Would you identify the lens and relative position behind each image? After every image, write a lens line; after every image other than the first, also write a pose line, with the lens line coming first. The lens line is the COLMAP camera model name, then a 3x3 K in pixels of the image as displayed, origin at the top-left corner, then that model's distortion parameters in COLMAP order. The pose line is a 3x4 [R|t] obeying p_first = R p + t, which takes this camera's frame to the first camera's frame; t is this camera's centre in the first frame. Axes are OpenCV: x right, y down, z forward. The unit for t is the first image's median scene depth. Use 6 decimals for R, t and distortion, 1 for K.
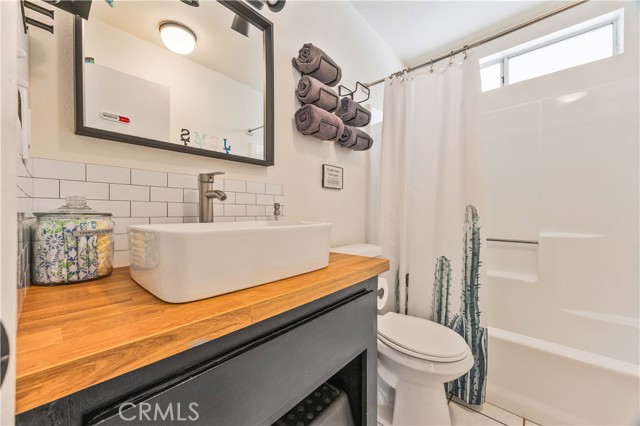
lens RADIAL K [[245.2, 0, 319.9], [0, 245.2, 213.9], [0, 0, 1]] dist [-0.004852, 0.001041]
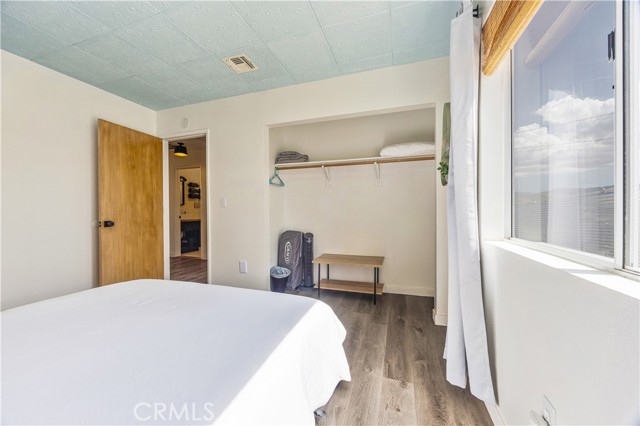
lens RADIAL K [[245.2, 0, 319.1], [0, 245.2, 212.4], [0, 0, 1]] dist [-0.004852, 0.001041]
pose [[0.916870, -0.007999, 0.399106, 0.370073], [0.008763, 0.999962, -0.000089, 0.004210], [-0.399090, 0.003579, 0.916905, -4.933514]]
